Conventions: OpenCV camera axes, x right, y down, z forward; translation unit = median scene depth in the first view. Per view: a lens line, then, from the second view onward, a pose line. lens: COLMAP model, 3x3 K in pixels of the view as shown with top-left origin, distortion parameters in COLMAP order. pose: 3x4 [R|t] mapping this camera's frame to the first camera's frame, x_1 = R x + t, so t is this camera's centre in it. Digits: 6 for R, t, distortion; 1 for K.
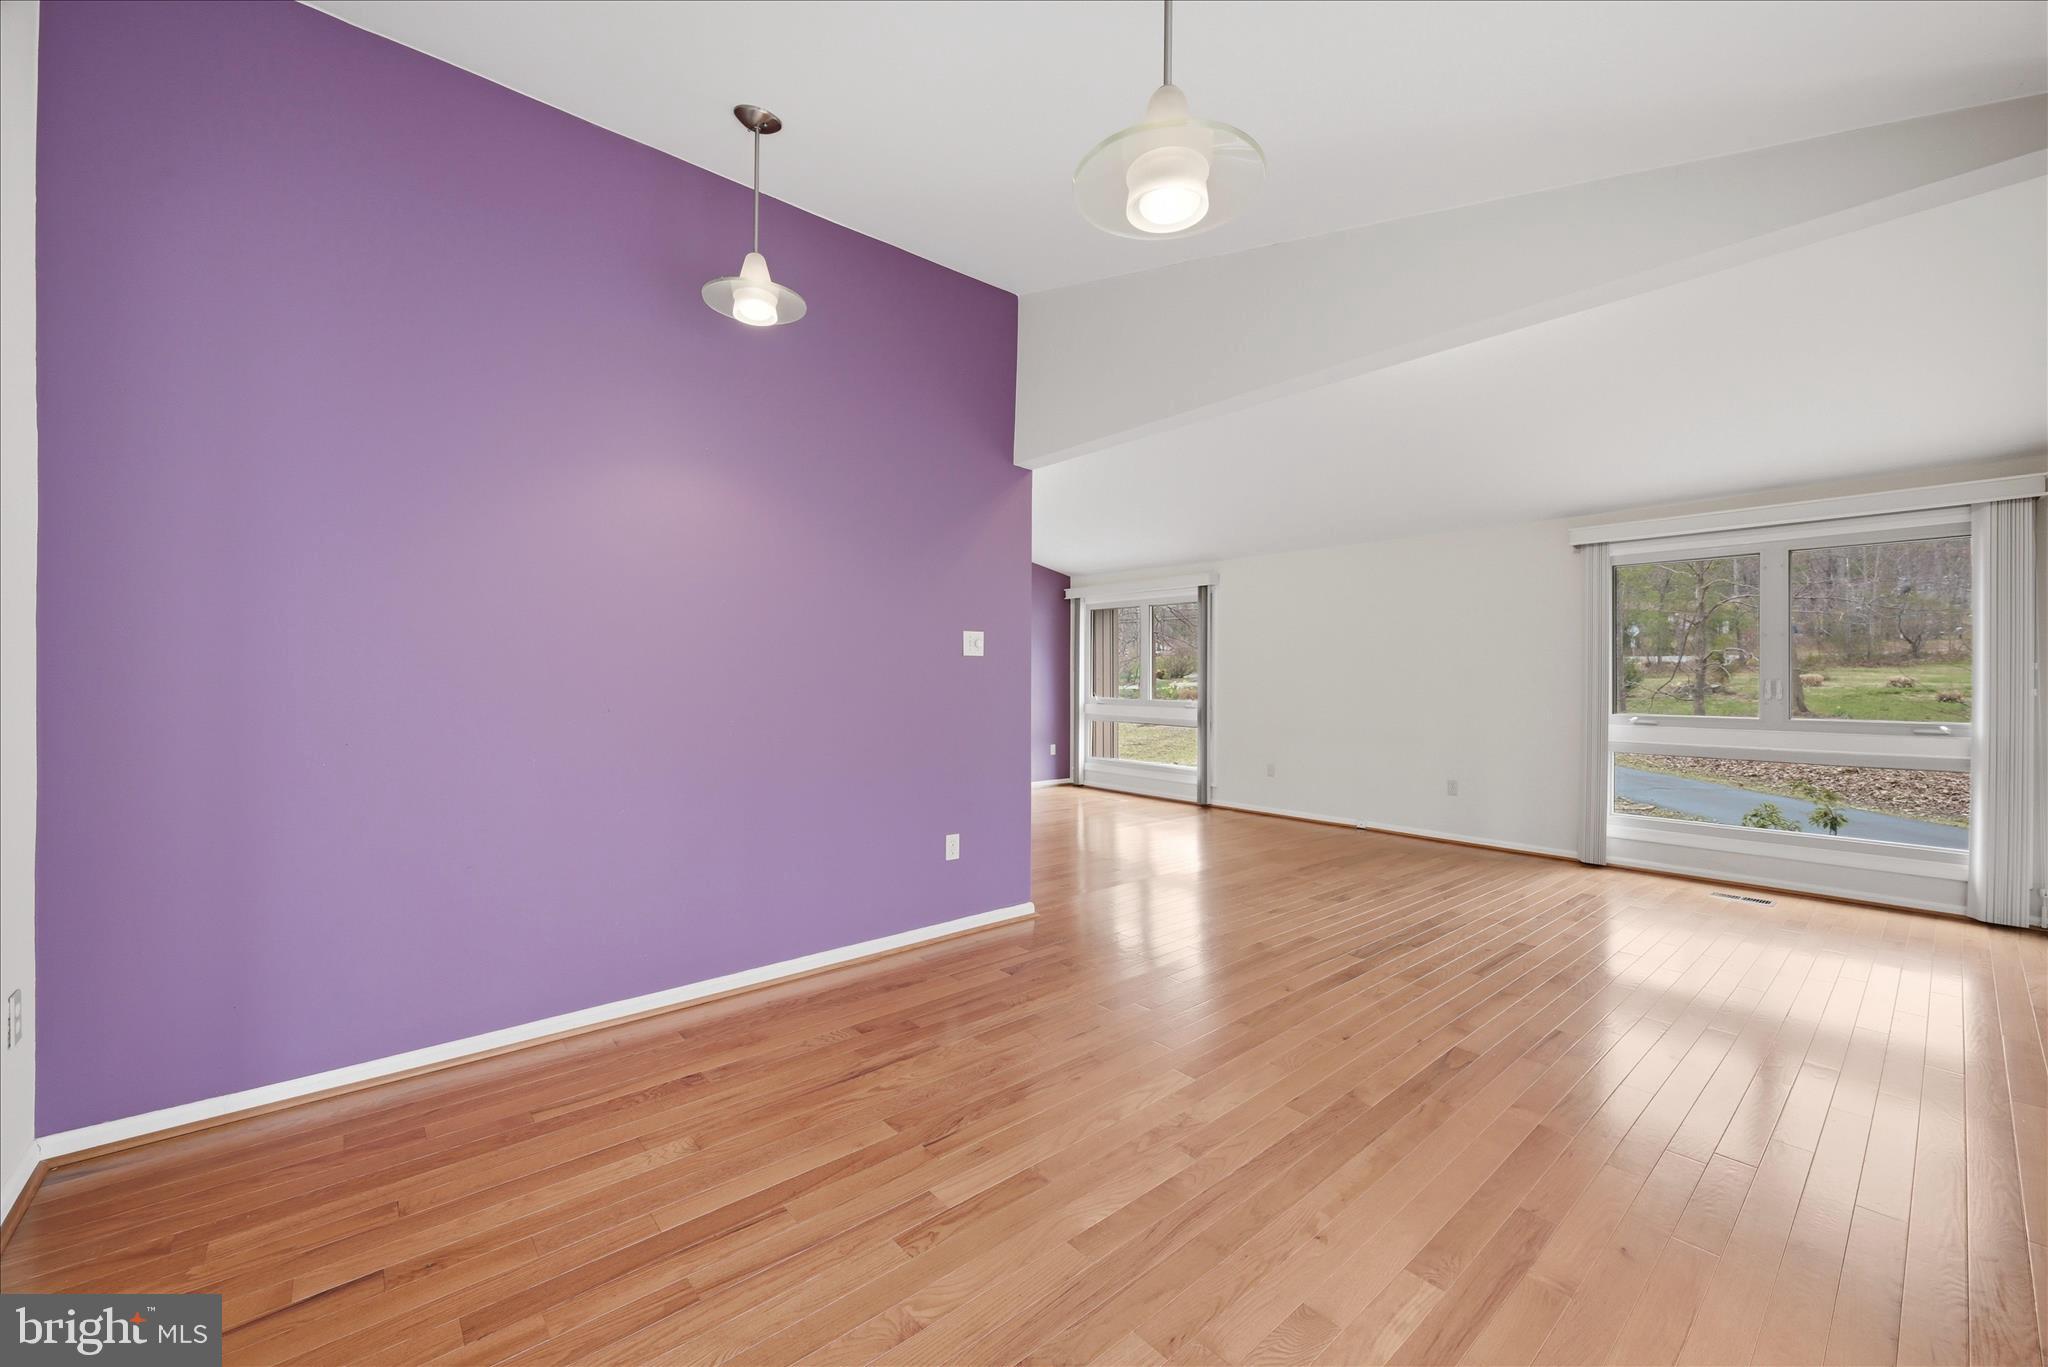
lens RADIAL K [[810.6, 0, 1029.8], [0, 810.6, 679.9], [0, 0, 1]] dist [-0.003196, 0.000765]
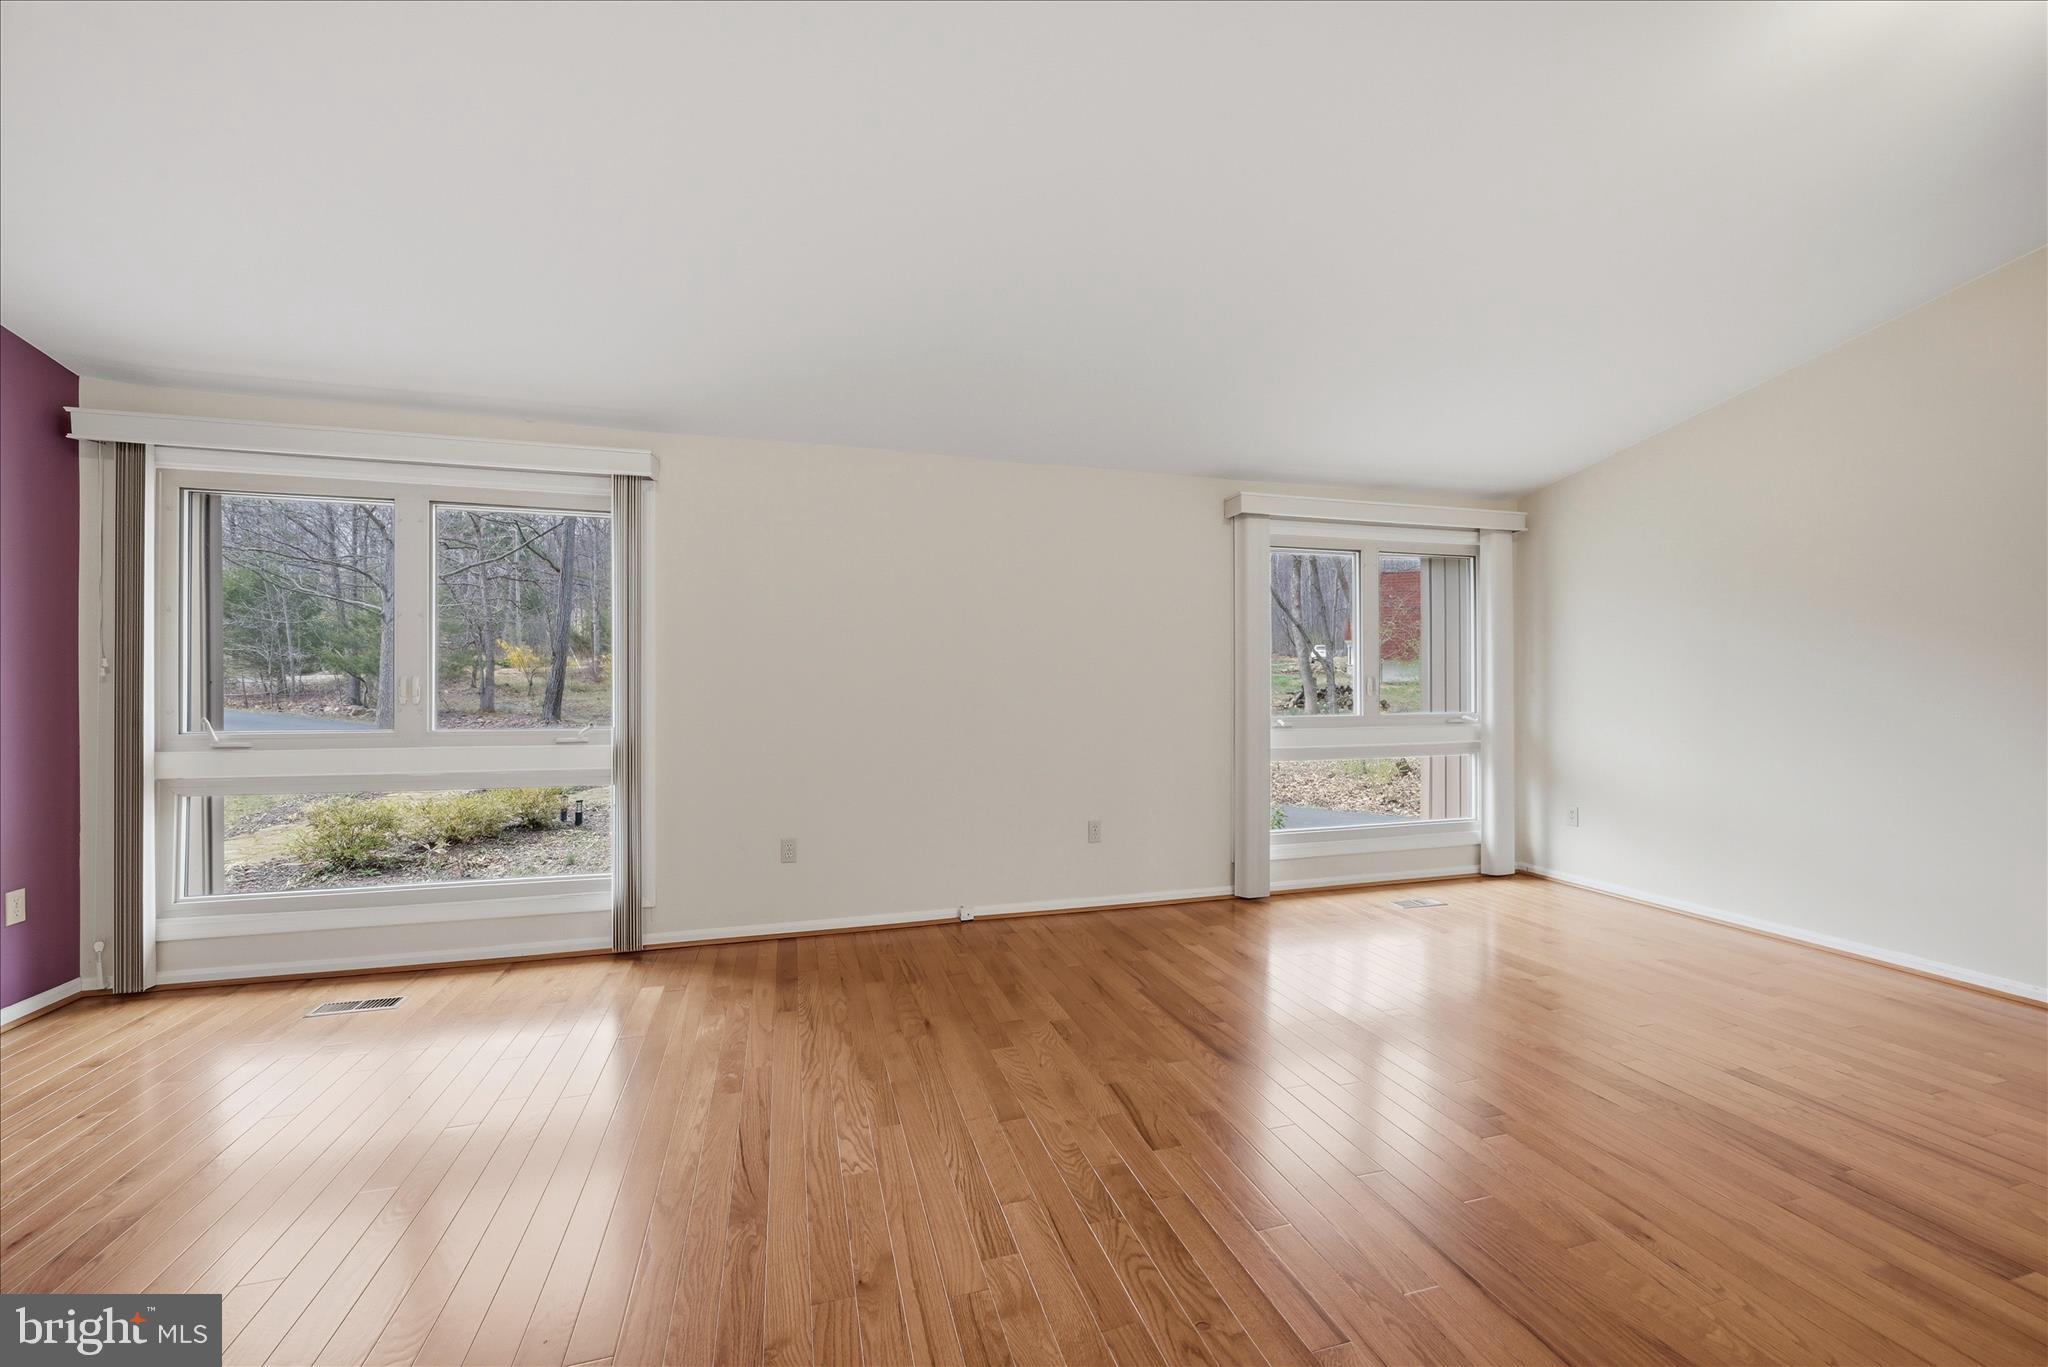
lens RADIAL K [[810.6, 0, 1032.1], [0, 810.6, 679.2], [0, 0, 1]] dist [-0.003196, 0.000765]
pose [[0.408389, -0.003230, 0.912802, -0.206365], [0.004810, 0.999987, 0.001387, -0.000034], [-0.912795, 0.003824, 0.408399, 1.112547]]
